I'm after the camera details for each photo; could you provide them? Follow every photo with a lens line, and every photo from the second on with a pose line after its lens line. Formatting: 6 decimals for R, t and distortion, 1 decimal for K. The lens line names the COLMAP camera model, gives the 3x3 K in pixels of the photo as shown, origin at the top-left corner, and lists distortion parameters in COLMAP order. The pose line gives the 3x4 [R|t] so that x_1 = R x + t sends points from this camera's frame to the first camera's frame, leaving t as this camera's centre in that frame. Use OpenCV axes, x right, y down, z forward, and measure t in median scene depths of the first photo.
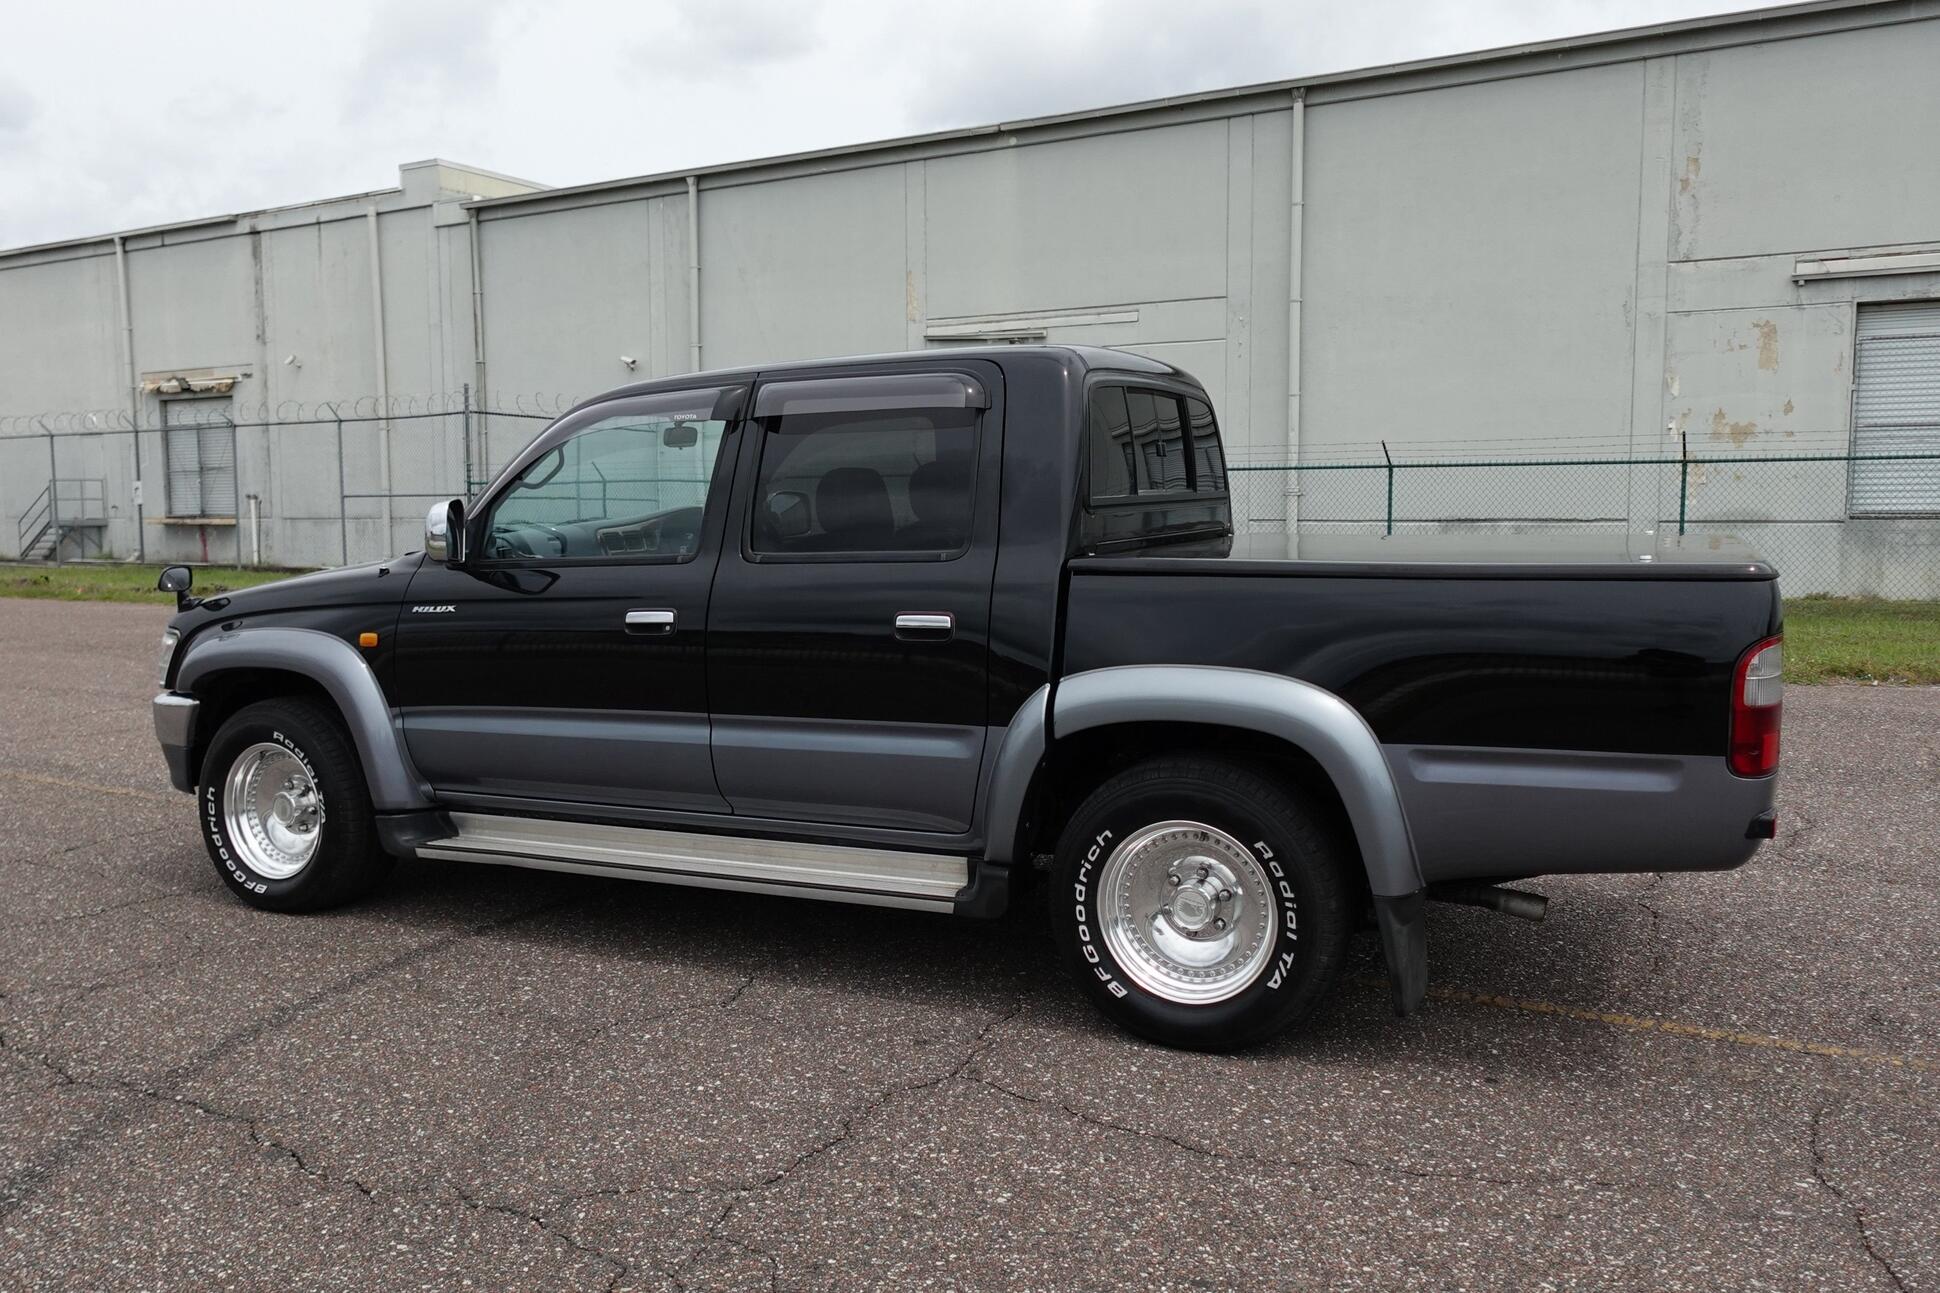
lens RADIAL K [[1525.7, 0, 964.4], [0, 1525.7, 665.8], [0, 0, 1]] dist [-0.003275, 0.008660]
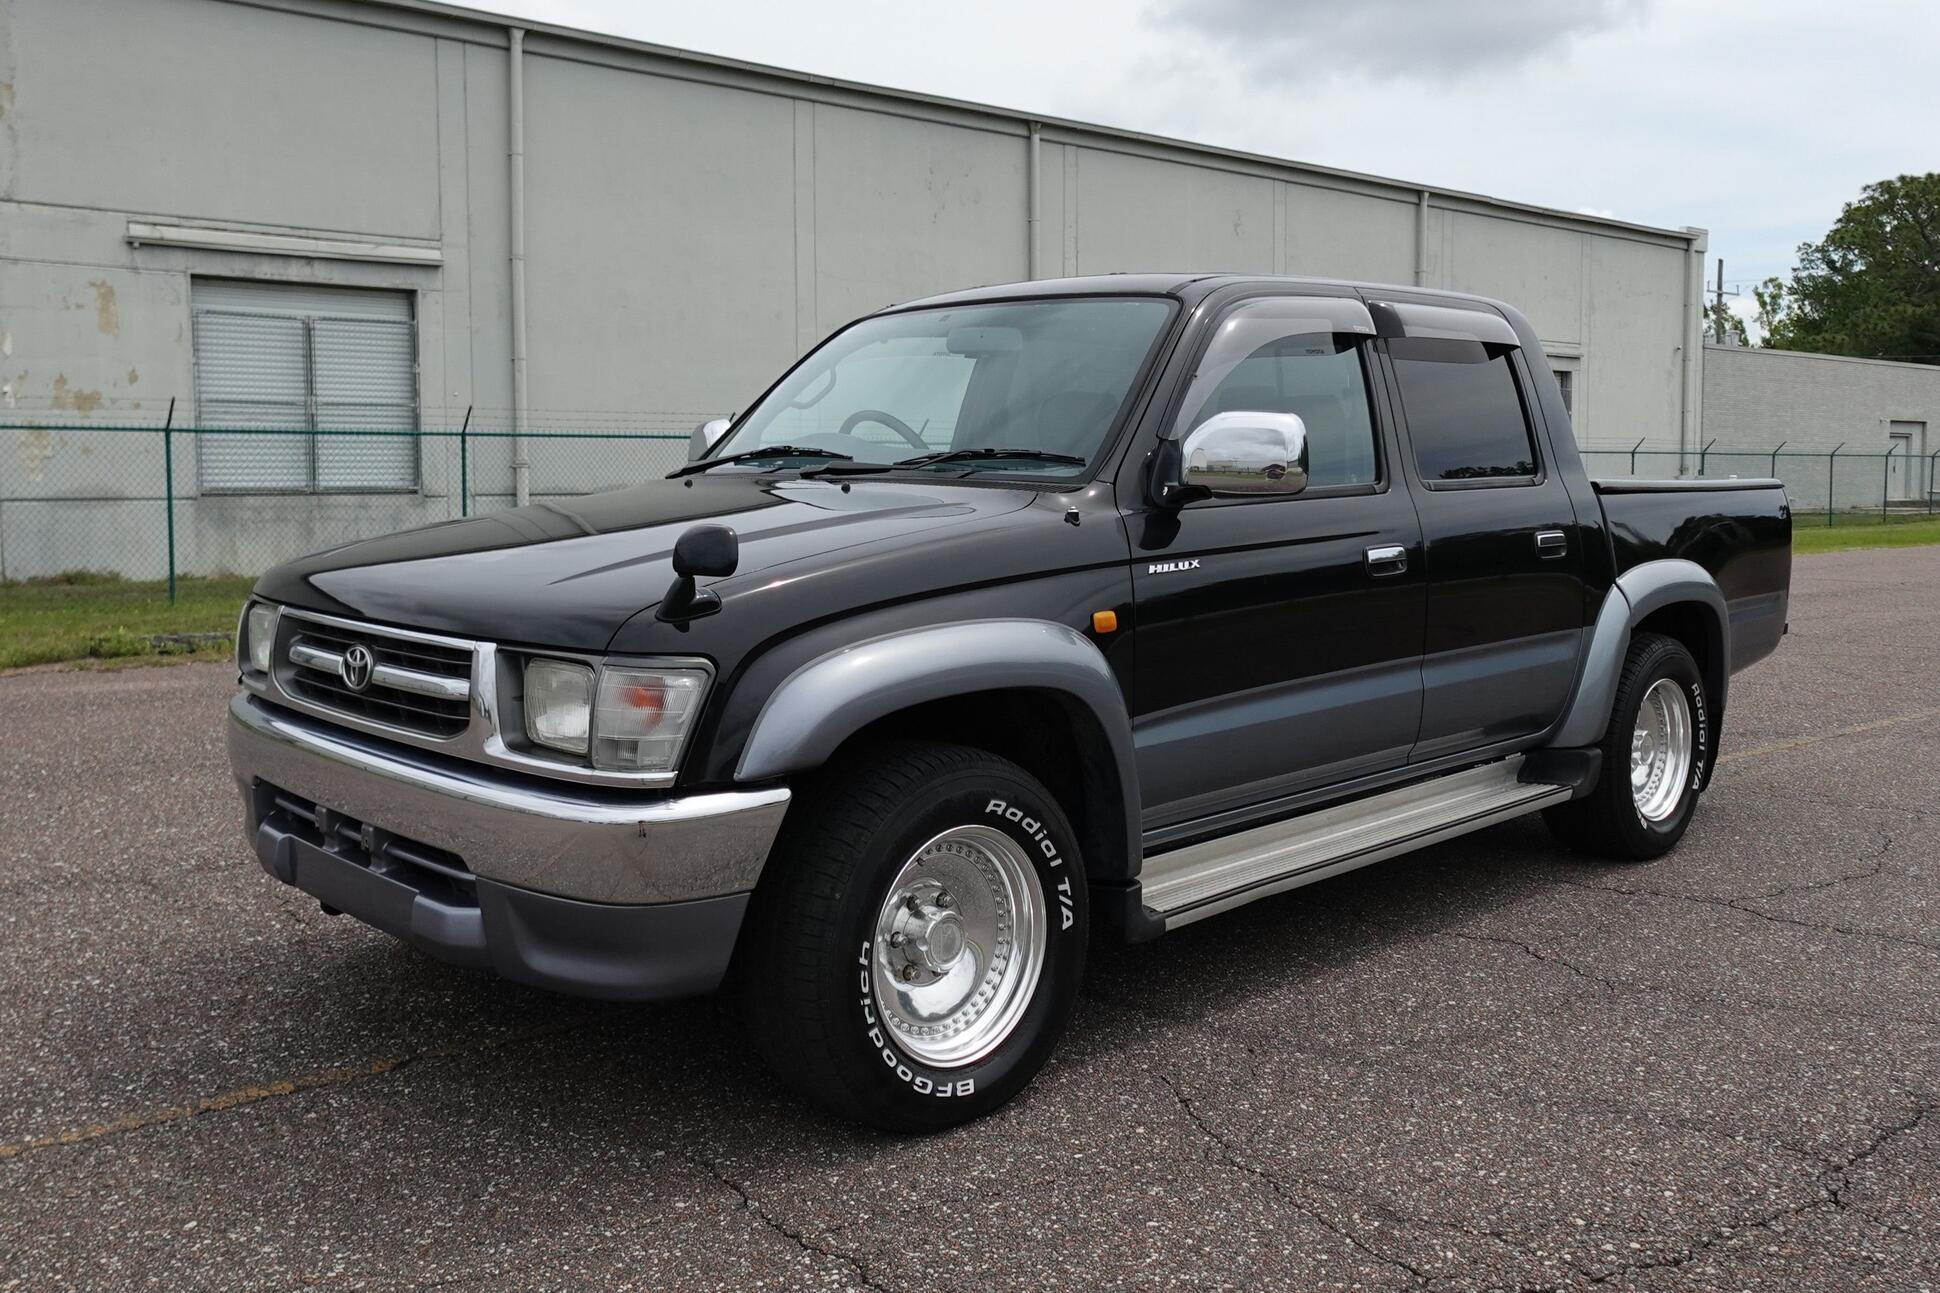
lens RADIAL K [[1655.7, 0, 963.3], [0, 1655.7, 624.0], [0, 0, 1]] dist [-0.006620, 0.013837]
pose [[0.349711, -0.076716, 0.933711, -0.249105], [0.101550, 0.993873, 0.043625, -0.012334], [-0.931338, 0.079562, 0.355359, 0.188361]]
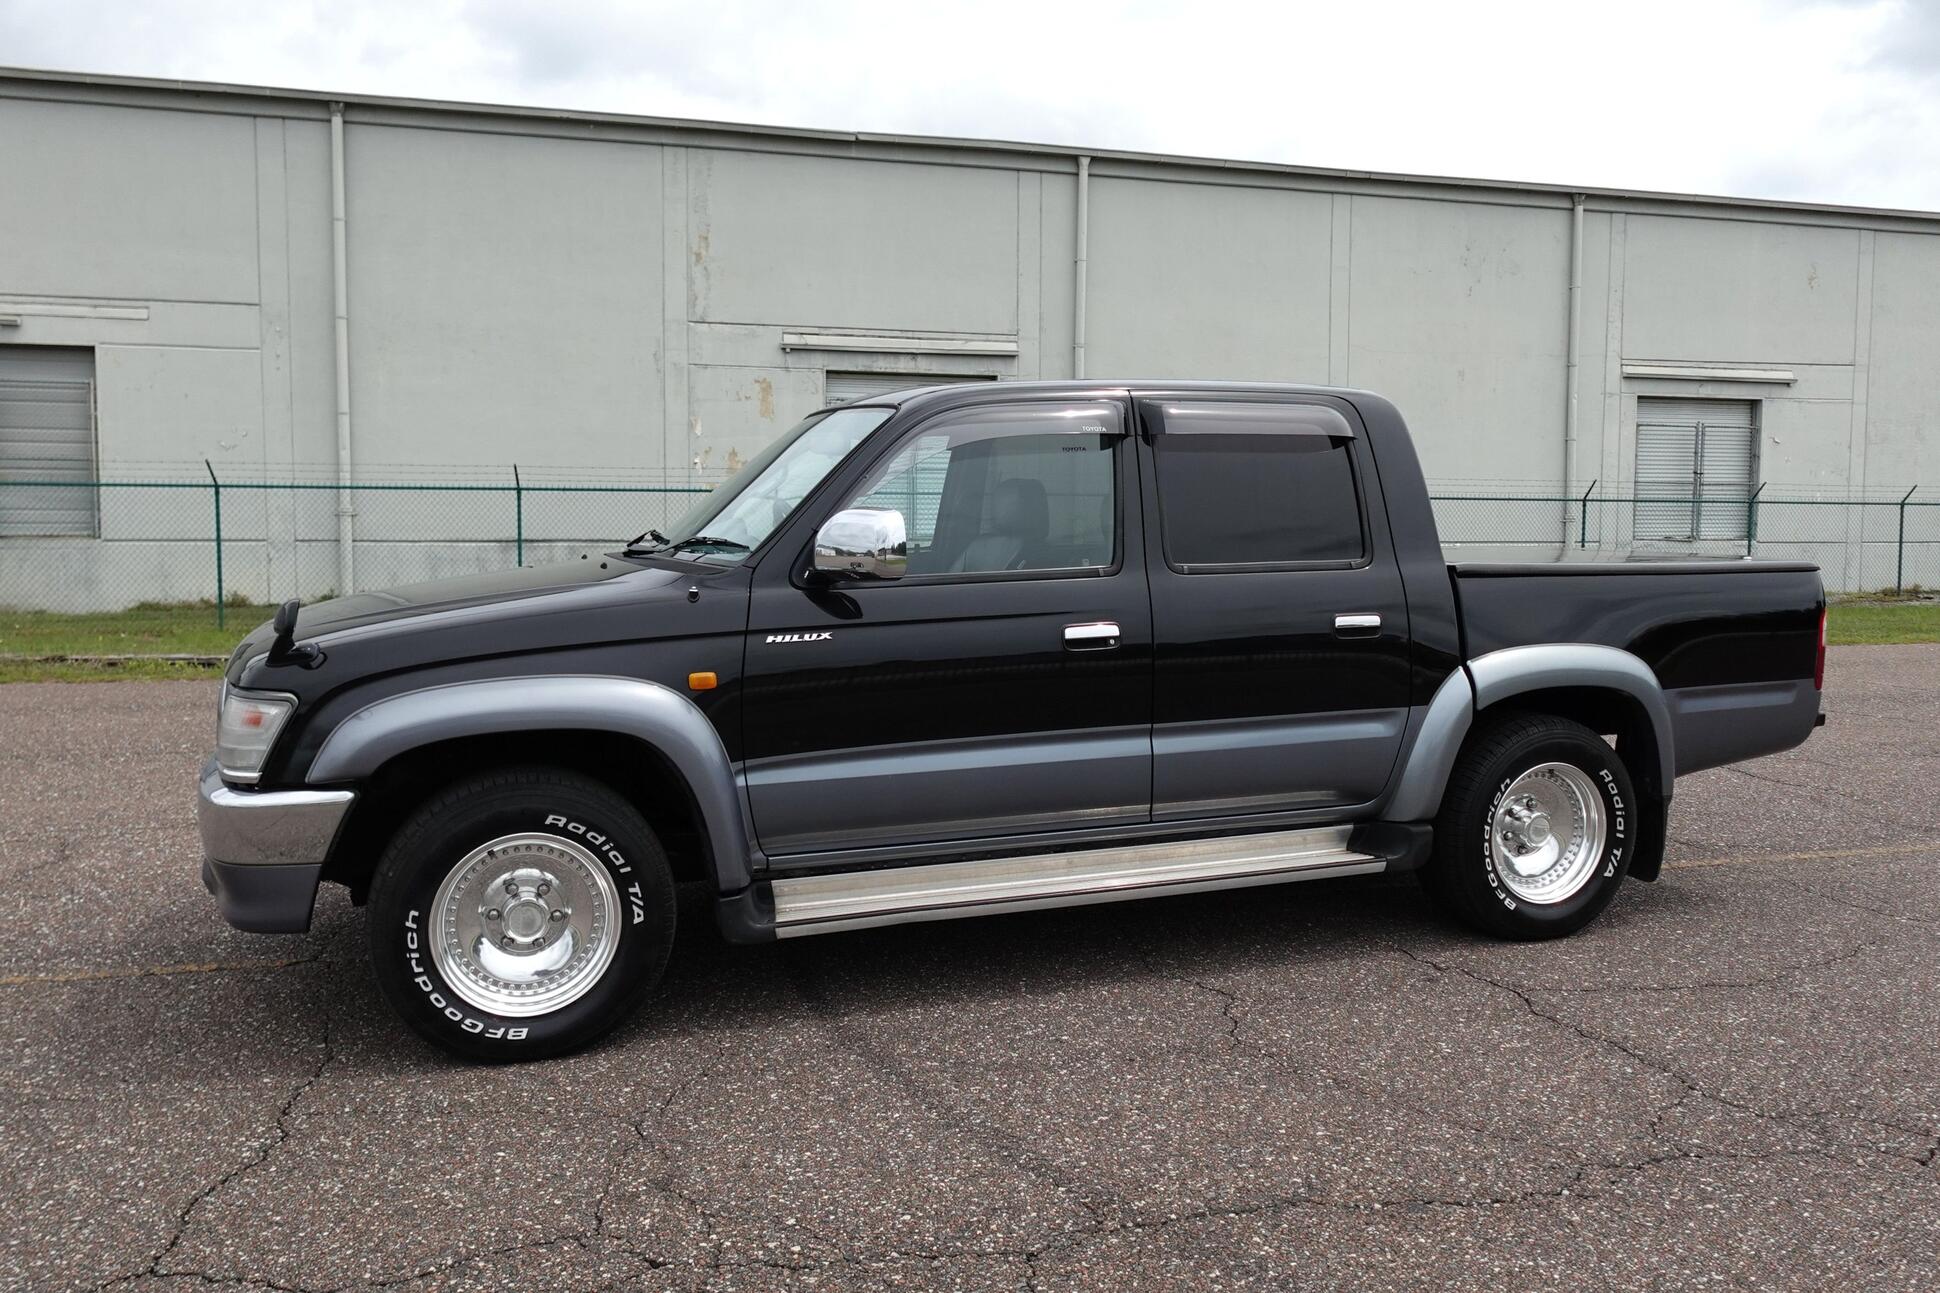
lens RADIAL K [[1430.9, 0, 970.0], [0, 1430.9, 646.5], [0, 0, 1]] dist [-0.003567, 0.009482]
pose [[0.702727, -0.051360, 0.709604, -0.192323], [0.067237, 0.997721, 0.005628, -0.006957], [-0.708276, 0.043757, 0.704579, 0.086676]]
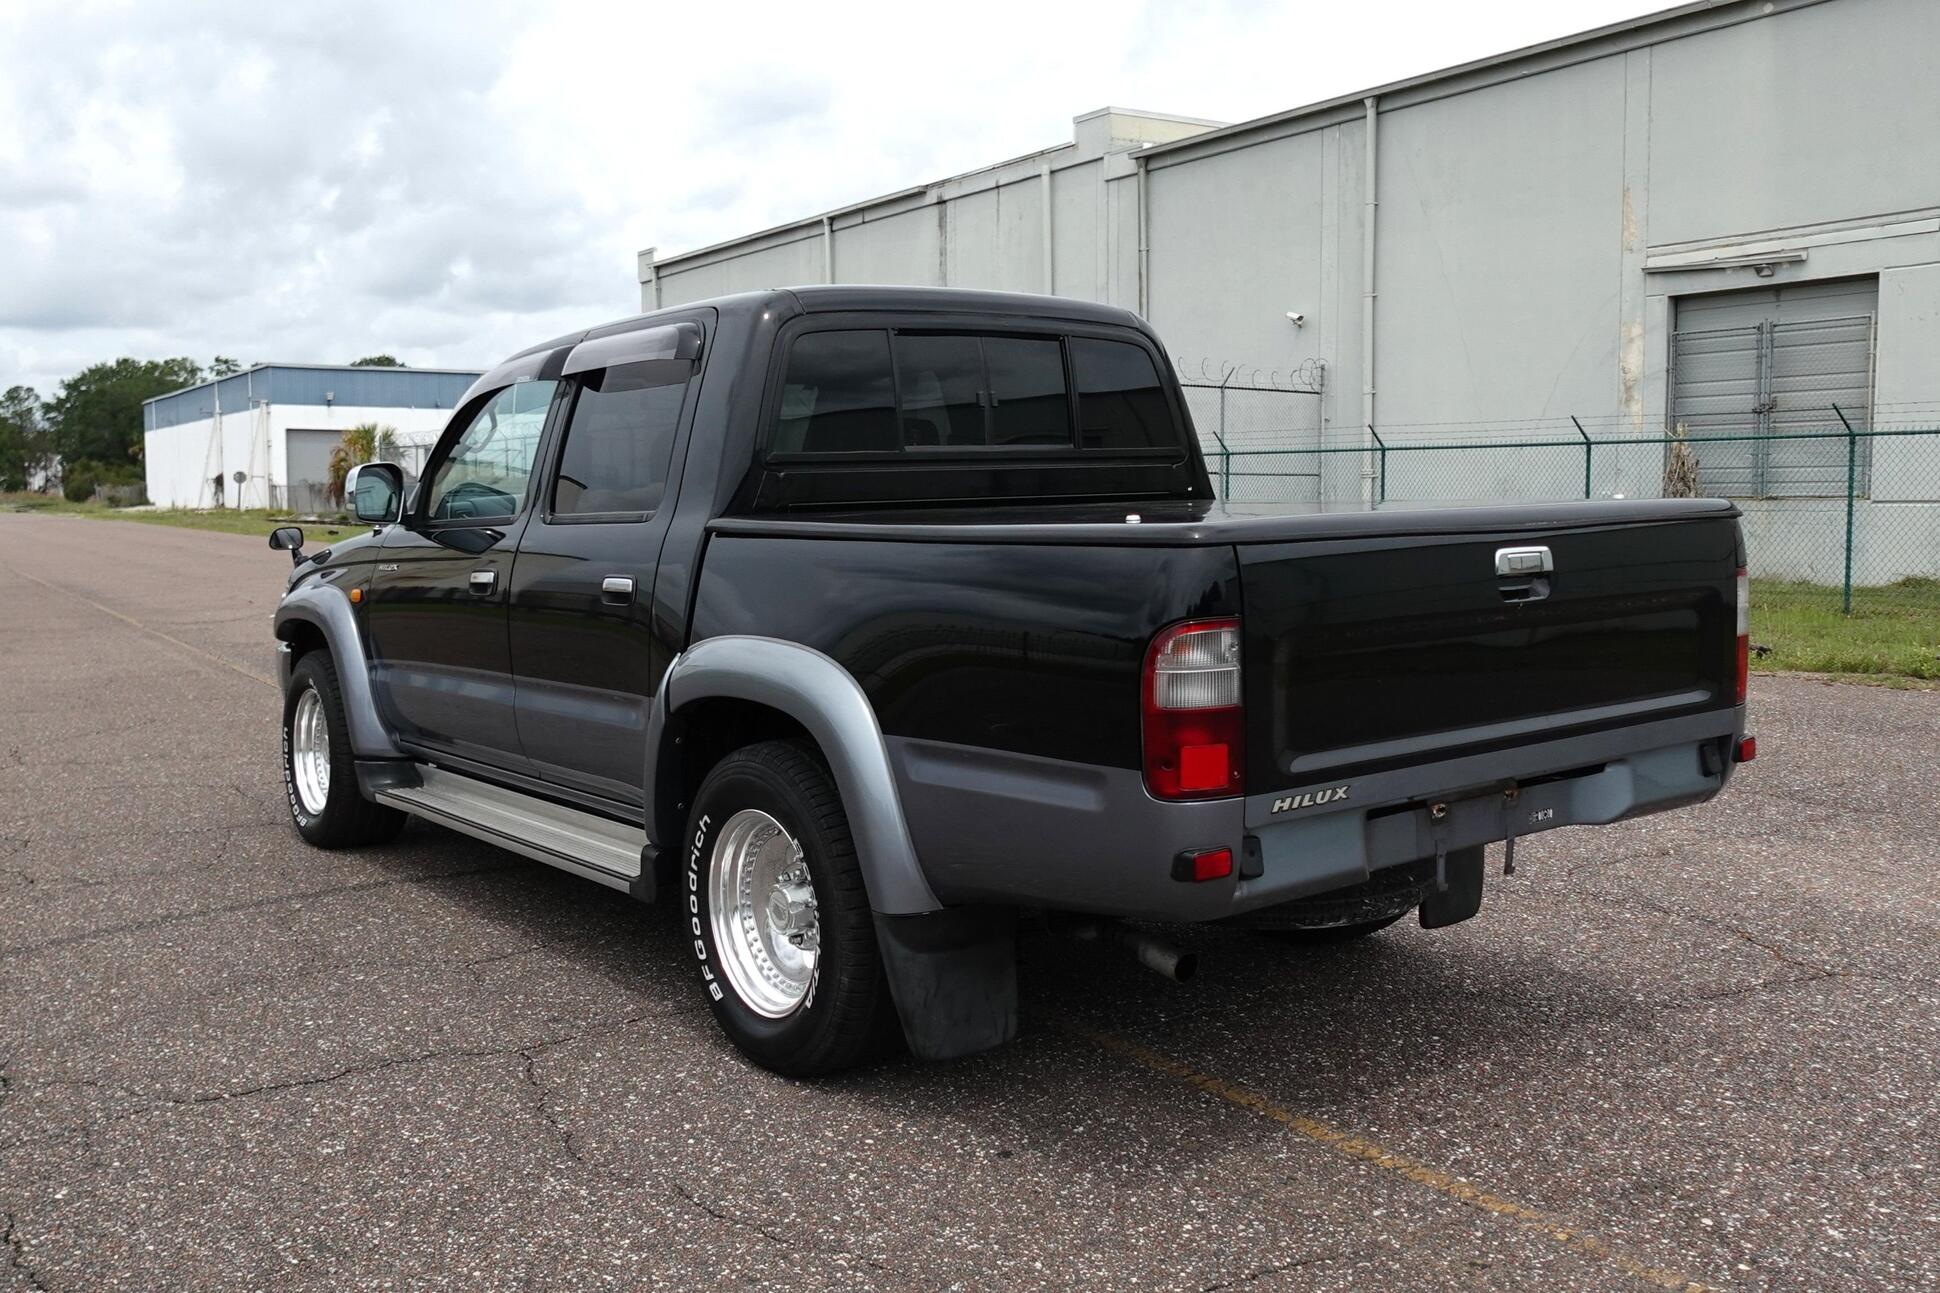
lens RADIAL K [[1782.9, 0, 922.5], [0, 1782.9, 646.7], [0, 0, 1]] dist [-0.007472, 0.004082]
pose [[0.875824, 0.041879, -0.480811, 0.130626], [-0.049265, 0.998782, -0.002744, 0.000648], [0.480110, 0.026091, 0.876820, 0.022355]]
